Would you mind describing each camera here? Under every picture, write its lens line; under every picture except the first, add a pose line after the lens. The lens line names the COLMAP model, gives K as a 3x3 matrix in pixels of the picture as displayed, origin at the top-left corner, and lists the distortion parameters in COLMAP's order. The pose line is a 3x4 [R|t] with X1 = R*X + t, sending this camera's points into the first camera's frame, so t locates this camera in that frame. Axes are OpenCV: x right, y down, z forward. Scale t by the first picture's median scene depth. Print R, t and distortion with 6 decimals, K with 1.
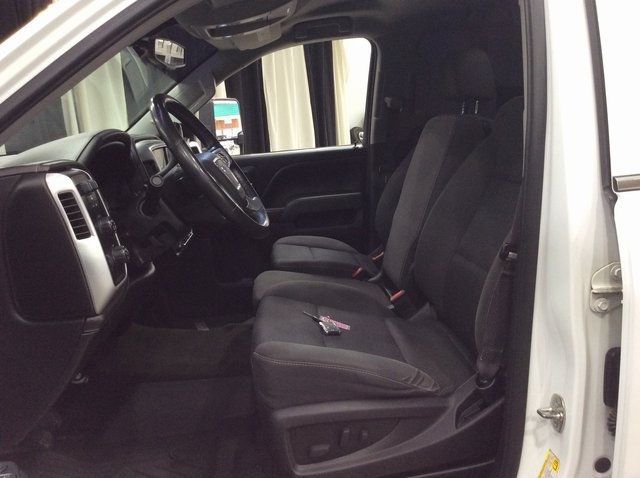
lens RADIAL K [[586.7, 0, 322.6], [0, 586.7, 238.4], [0, 0, 1]] dist [0.022265, 0.000000]
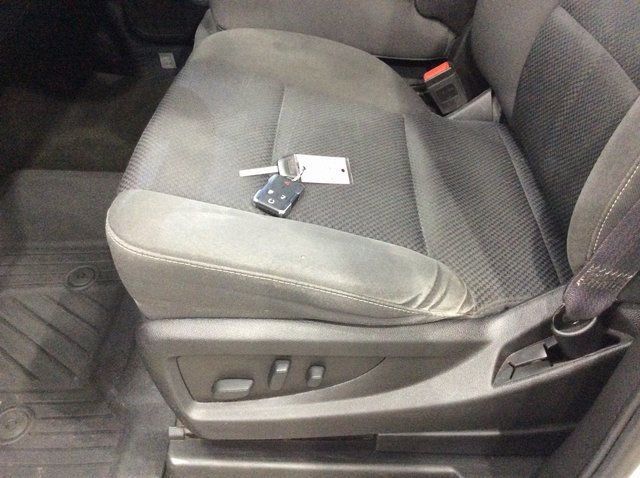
lens RADIAL K [[586.7, 0, 317.7], [0, 586.7, 234.4], [0, 0, 1]] dist [0.022265, 0.000000]
pose [[0.992397, 0.107305, -0.060280, 0.085919], [-0.067272, 0.883058, 0.464417, -0.026370], [0.103065, -0.456831, 0.883563, 0.553428]]
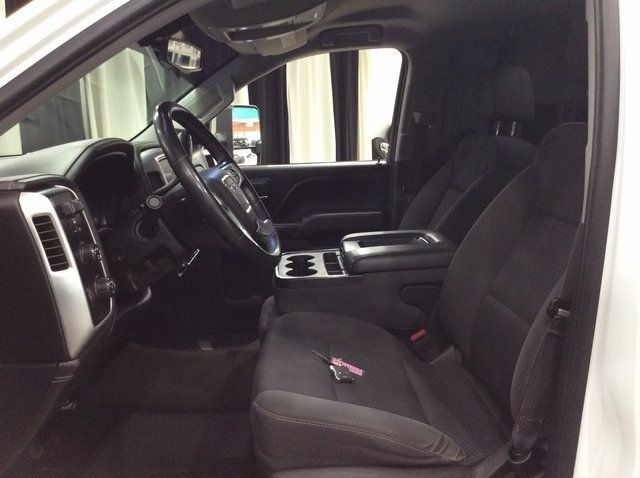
lens RADIAL K [[586.7, 0, 316.8], [0, 586.7, 238.5], [0, 0, 1]] dist [0.022265, 0.000000]
pose [[0.997794, 0.055663, -0.036182, -0.005247], [-0.056042, 0.998383, -0.009521, -0.043957], [0.035594, 0.011527, 0.999300, 0.121606]]
